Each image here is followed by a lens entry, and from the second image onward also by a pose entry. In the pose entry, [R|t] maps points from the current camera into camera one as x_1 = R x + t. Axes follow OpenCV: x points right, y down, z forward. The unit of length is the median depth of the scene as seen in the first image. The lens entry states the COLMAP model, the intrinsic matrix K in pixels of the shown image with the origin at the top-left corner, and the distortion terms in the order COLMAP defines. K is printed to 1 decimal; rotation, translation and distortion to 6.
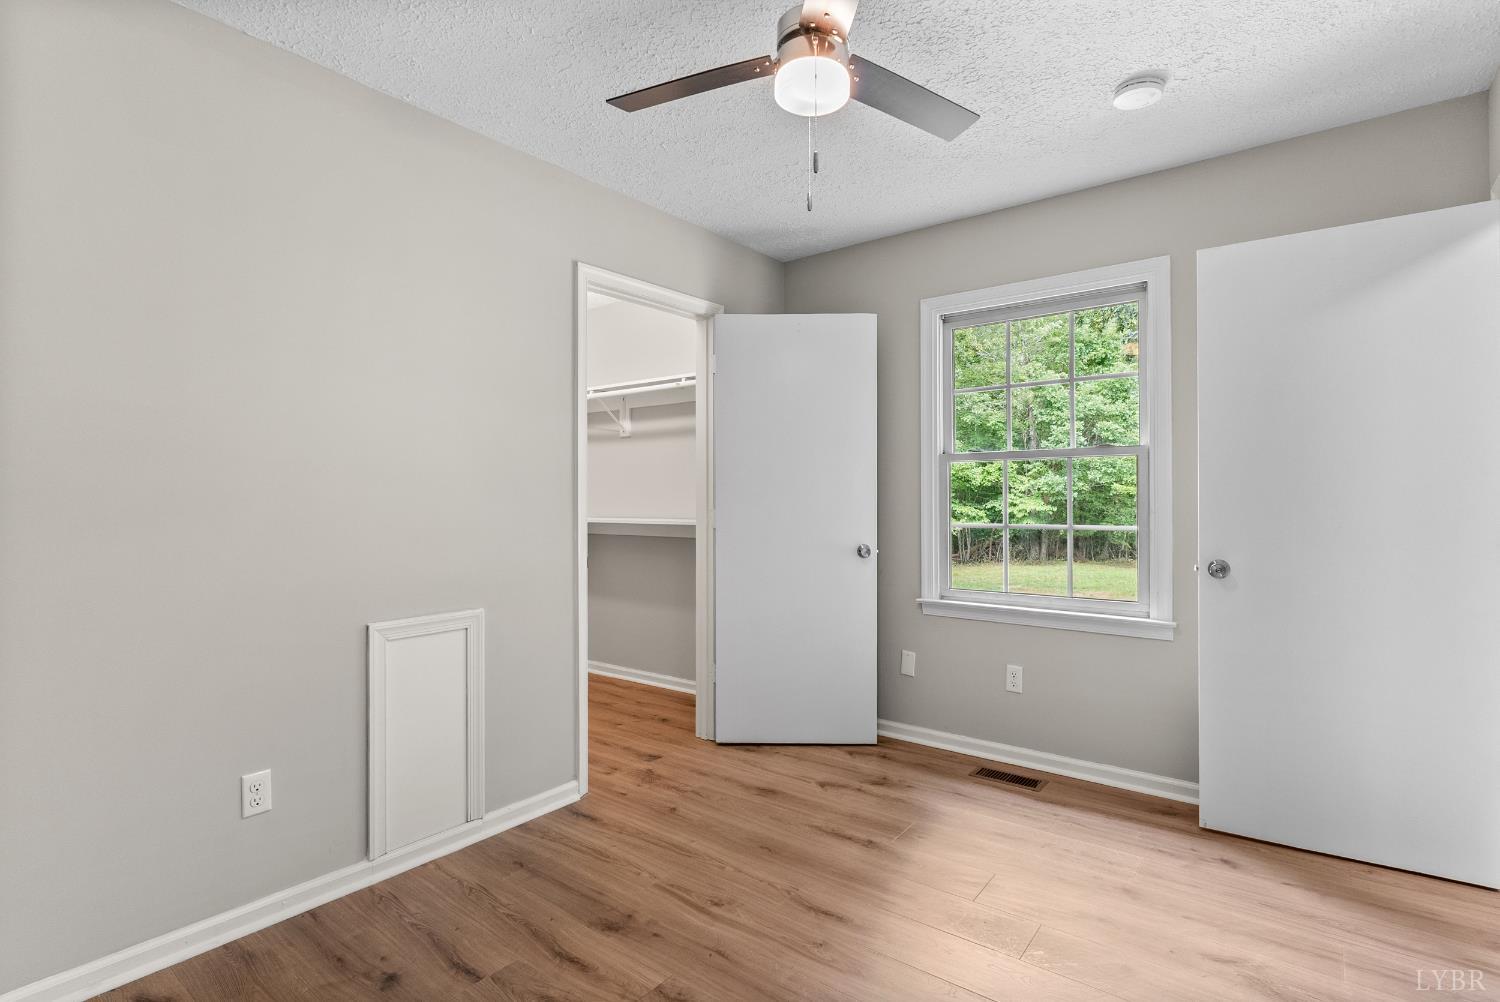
lens RADIAL K [[740.5, 0, 740.0], [0, 740.5, 502.2], [0, 0, 1]] dist [-0.003298, -0.000036]
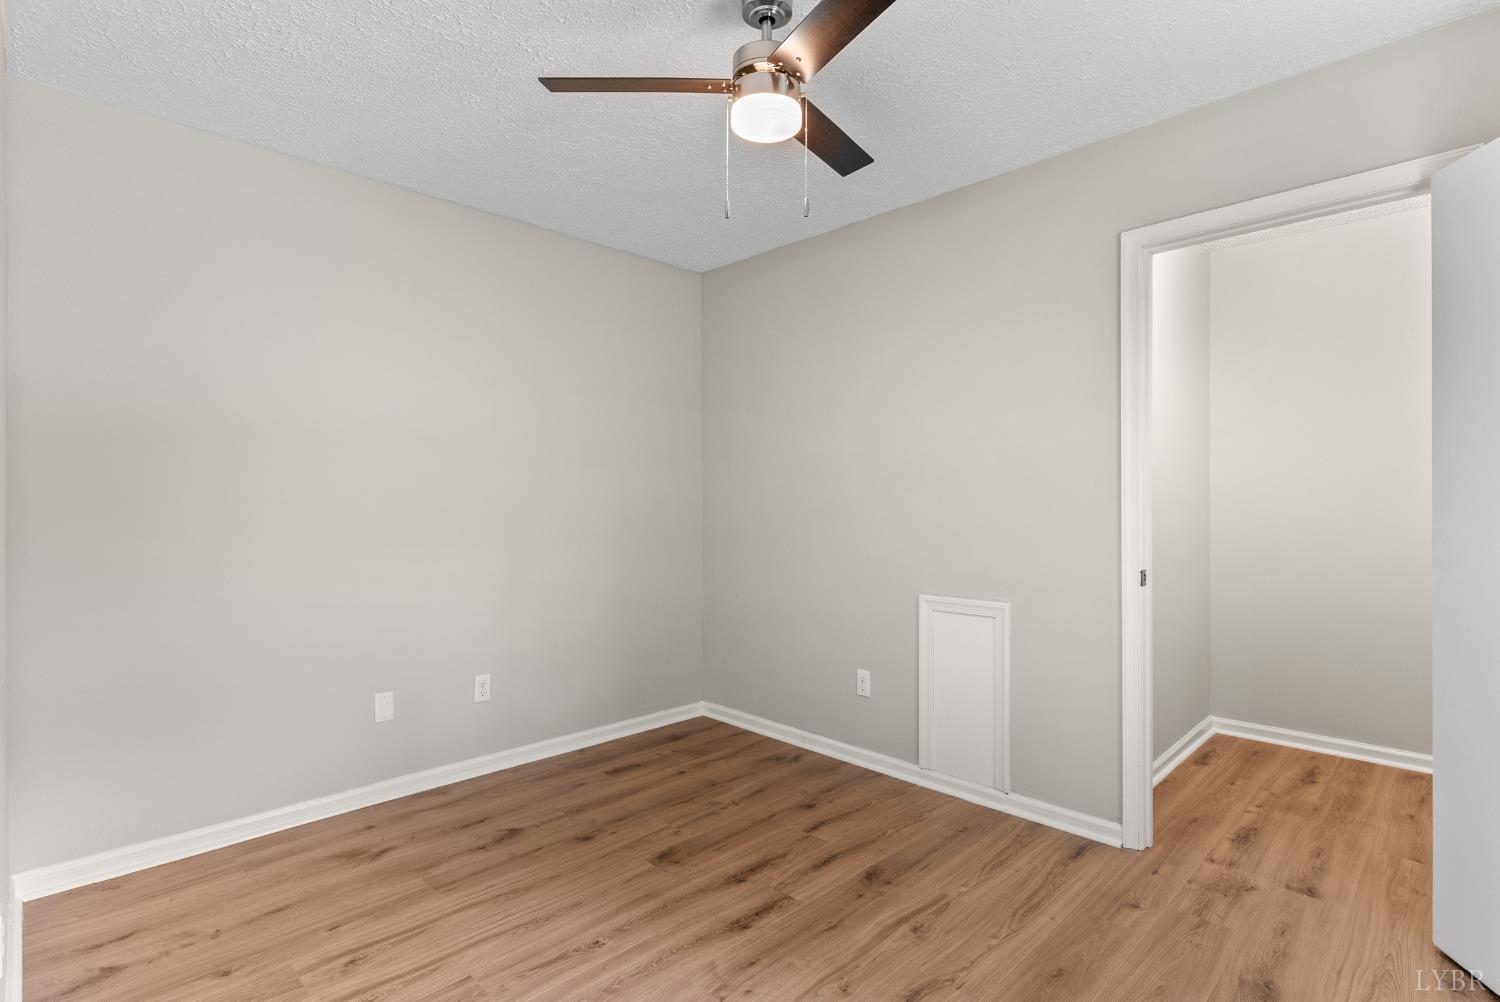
lens RADIAL K [[740.5, 0, 749.2], [0, 740.5, 501.4], [0, 0, 1]] dist [-0.003298, -0.000036]
pose [[-0.128037, 0.008262, -0.991735, 0.842120], [-0.000159, 0.999965, 0.008352, -0.018548], [0.991769, 0.001227, -0.128031, 0.808975]]
